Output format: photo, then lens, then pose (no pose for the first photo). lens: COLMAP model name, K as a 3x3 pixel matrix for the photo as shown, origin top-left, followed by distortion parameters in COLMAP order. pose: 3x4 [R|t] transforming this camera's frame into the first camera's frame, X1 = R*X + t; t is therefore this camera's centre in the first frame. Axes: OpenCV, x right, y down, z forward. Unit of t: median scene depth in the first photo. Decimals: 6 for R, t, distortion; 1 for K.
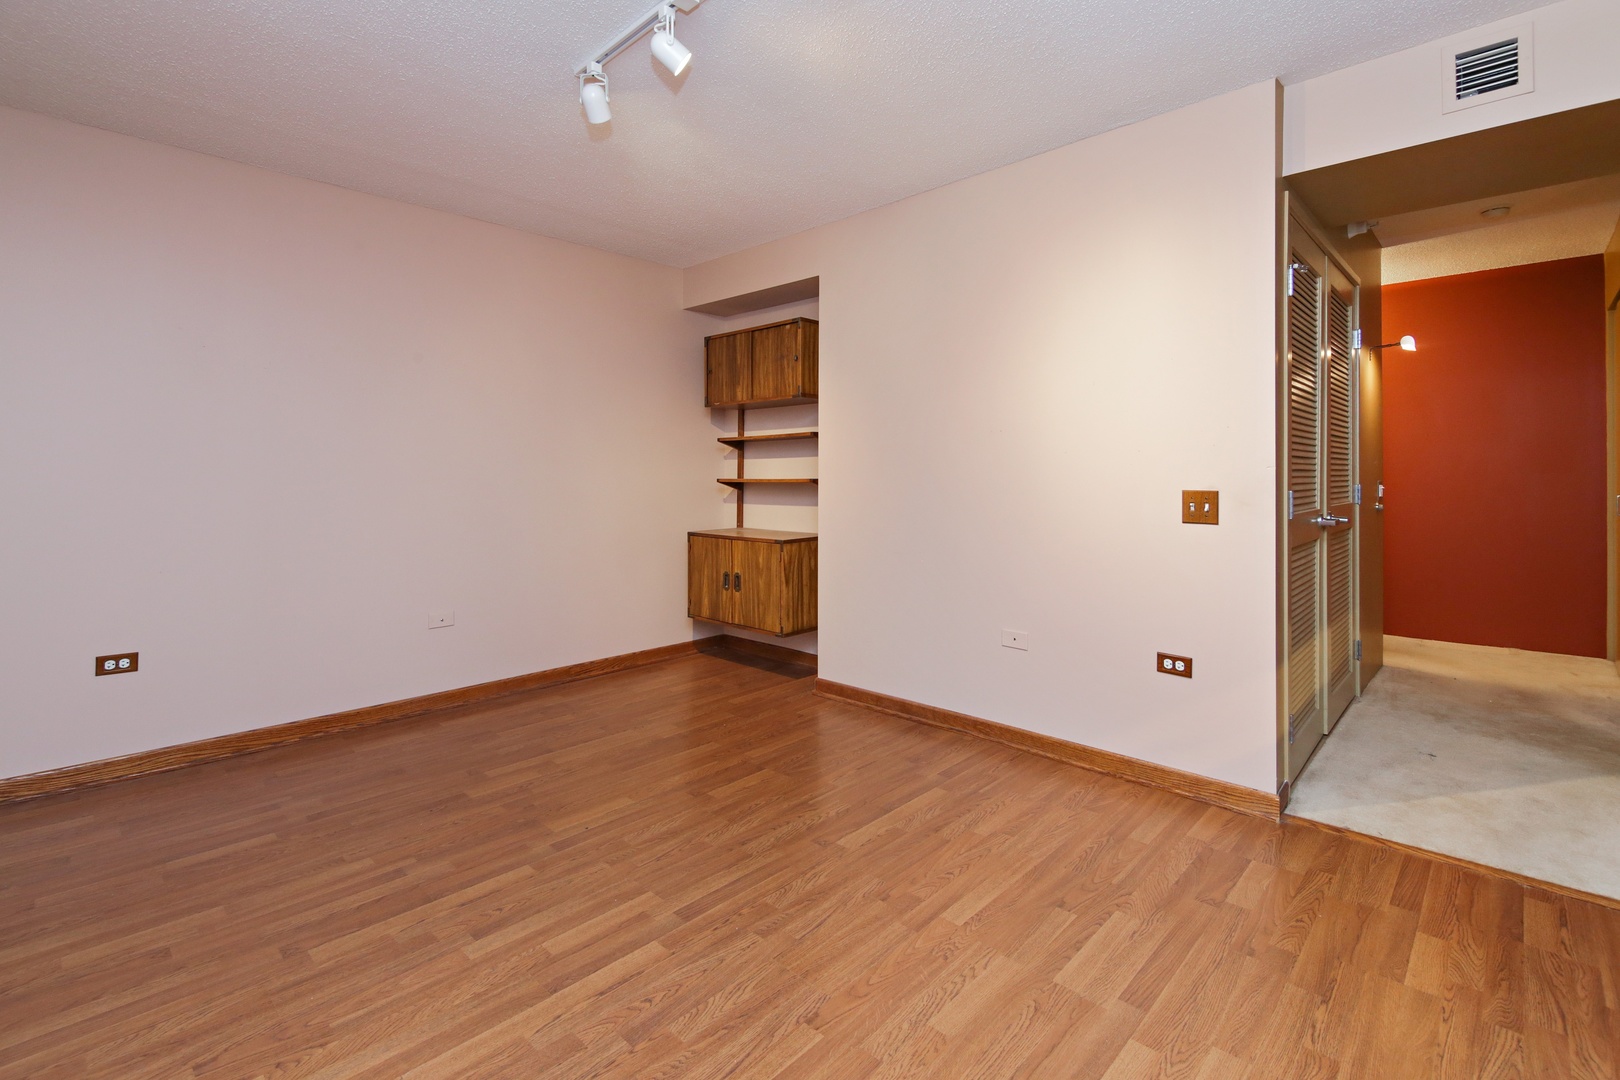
lens RADIAL K [[742.7, 0, 809.5], [0, 742.7, 470.3], [0, 0, 1]] dist [0.001845, -0.000187]
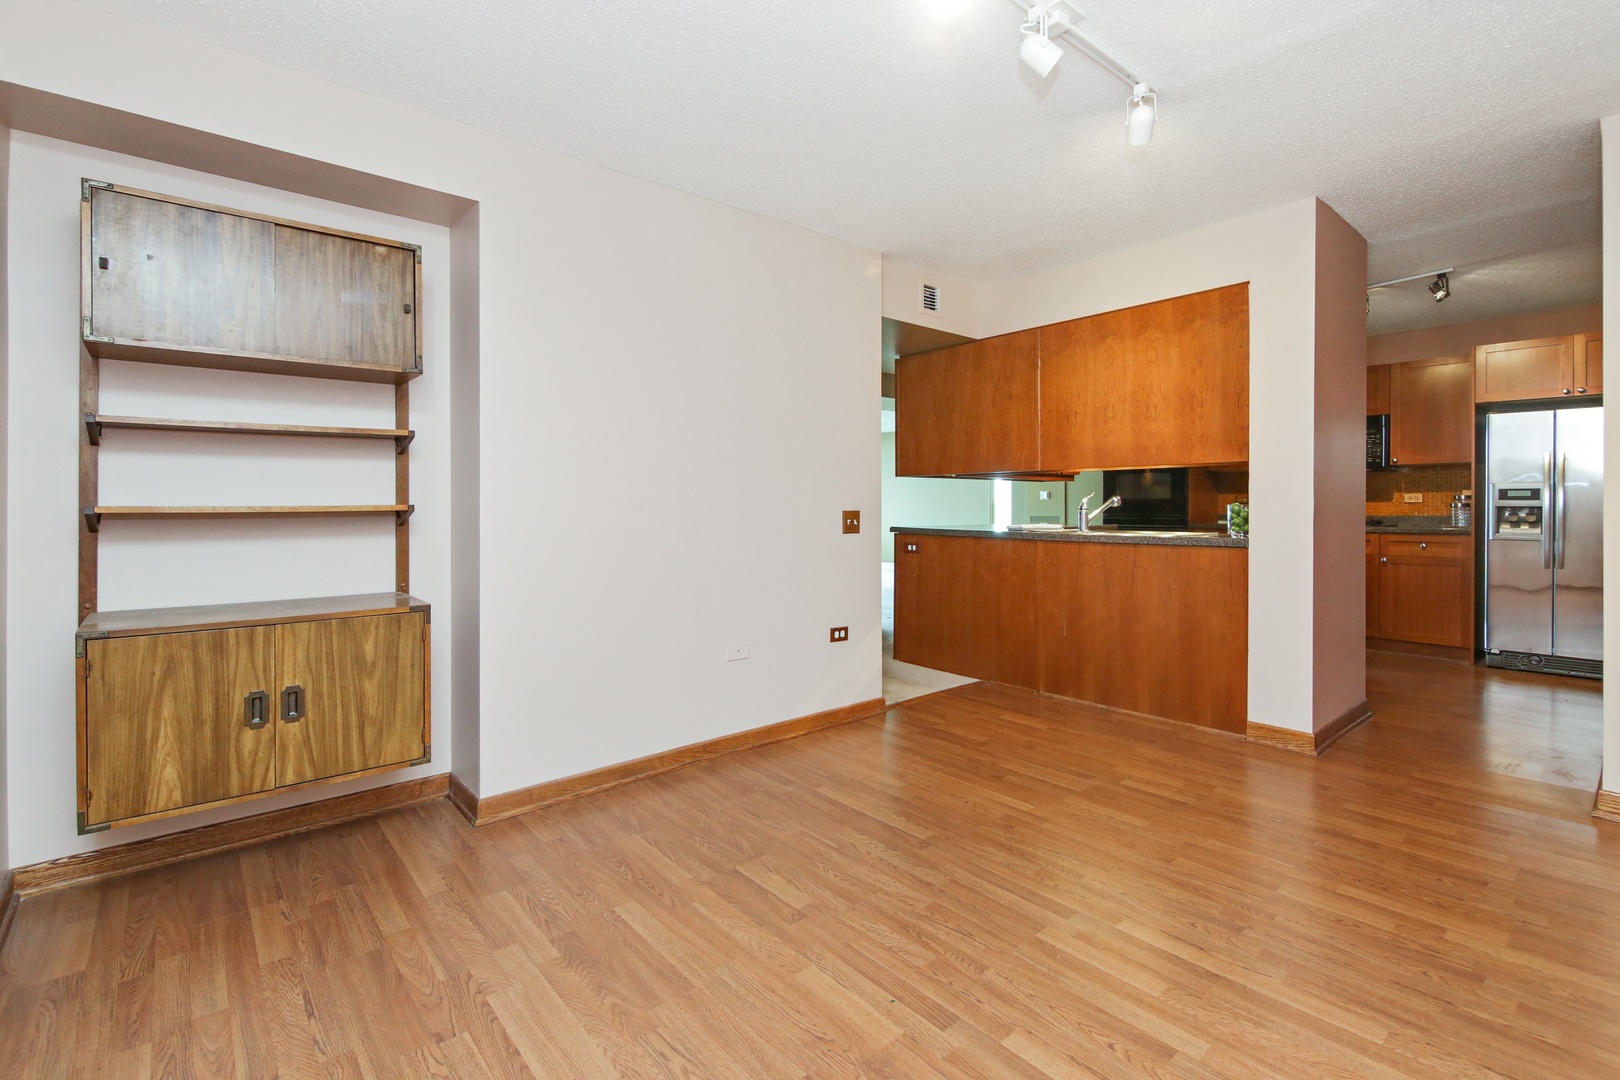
lens RADIAL K [[735.9, 0, 809.5], [0, 735.9, 504.8], [0, 0, 1]] dist [0.002287, 0.000070]
pose [[0.101276, -0.005120, 0.994845, -0.918865], [-0.005620, 0.999968, 0.005719, 0.008161], [-0.994843, -0.006171, 0.101244, 0.930196]]
